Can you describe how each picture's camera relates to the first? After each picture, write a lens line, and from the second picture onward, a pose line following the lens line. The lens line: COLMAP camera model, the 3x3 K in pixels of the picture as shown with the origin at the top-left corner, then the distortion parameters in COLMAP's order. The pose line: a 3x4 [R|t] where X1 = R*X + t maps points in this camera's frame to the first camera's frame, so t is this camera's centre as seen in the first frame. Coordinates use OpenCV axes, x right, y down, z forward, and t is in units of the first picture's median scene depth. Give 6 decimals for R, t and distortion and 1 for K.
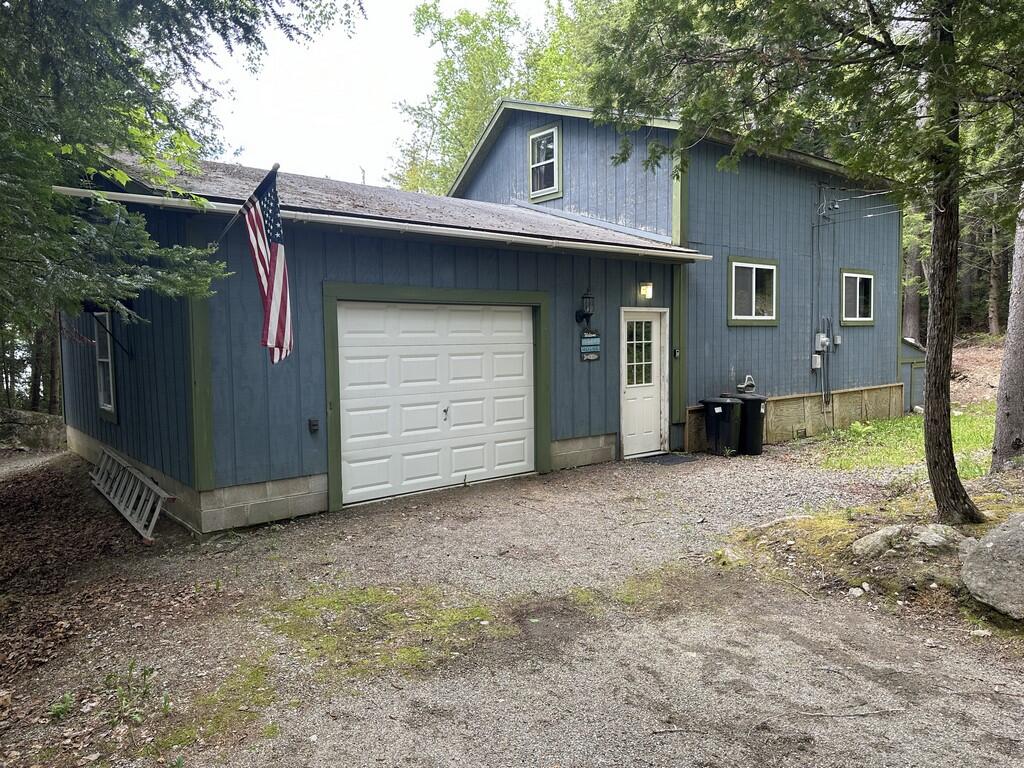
lens RADIAL K [[720.8, 0, 517.8], [0, 720.8, 376.9], [0, 0, 1]] dist [0.066175, -0.078514]
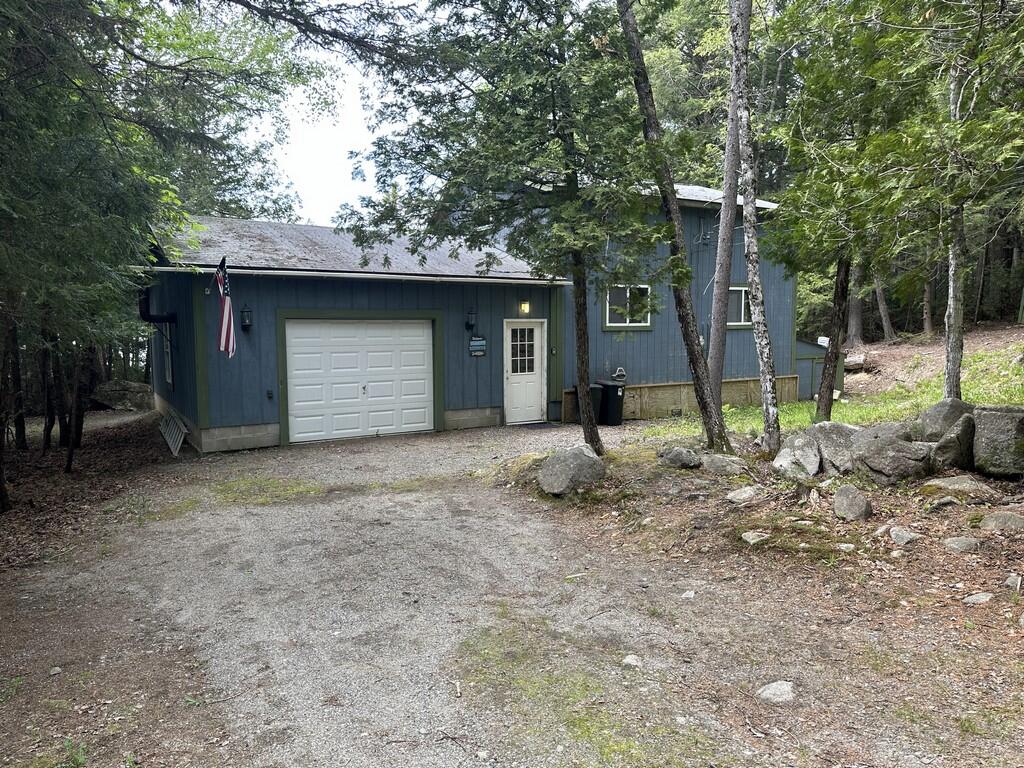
lens RADIAL K [[720.8, 0, 521.6], [0, 720.8, 391.4], [0, 0, 1]] dist [0.066175, -0.078514]
pose [[0.990749, 0.023424, -0.133668, 0.500779], [-0.017501, 0.998820, 0.045311, -0.024600], [0.134572, -0.042553, 0.989990, -0.565896]]
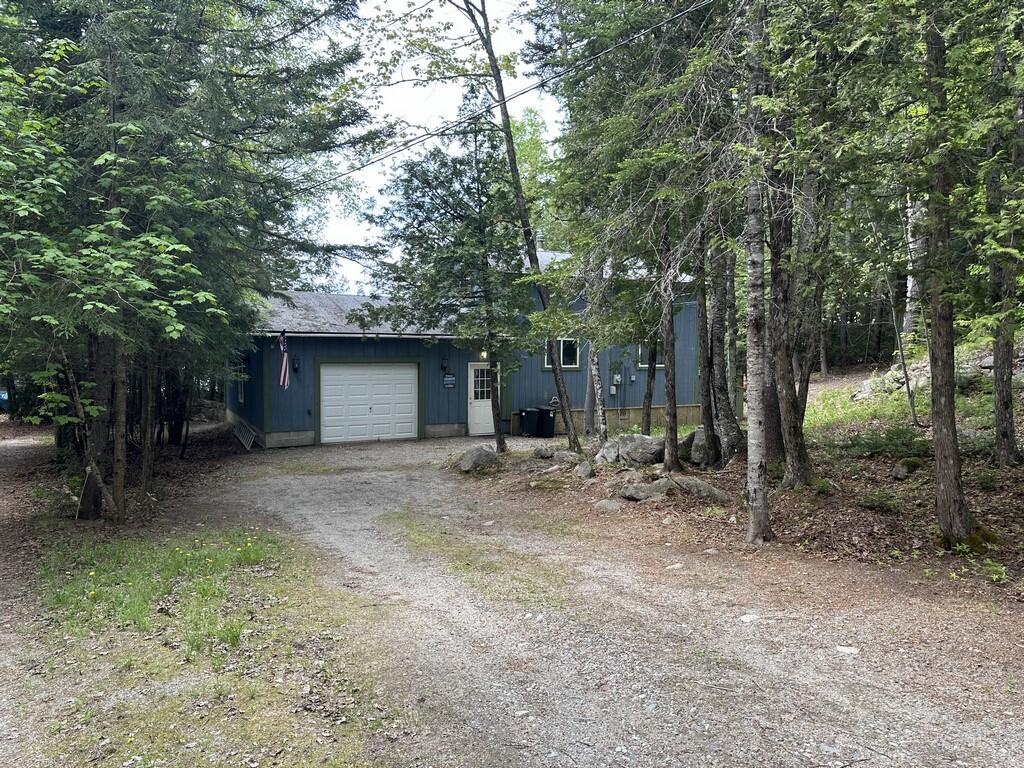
lens RADIAL K [[720.8, 0, 526.5], [0, 720.8, 388.8], [0, 0, 1]] dist [0.066175, -0.078514]
pose [[0.983892, 0.036699, -0.174955, 0.909209], [-0.034621, 0.999289, 0.014913, -0.077540], [0.175378, -0.008616, 0.984464, -1.383653]]
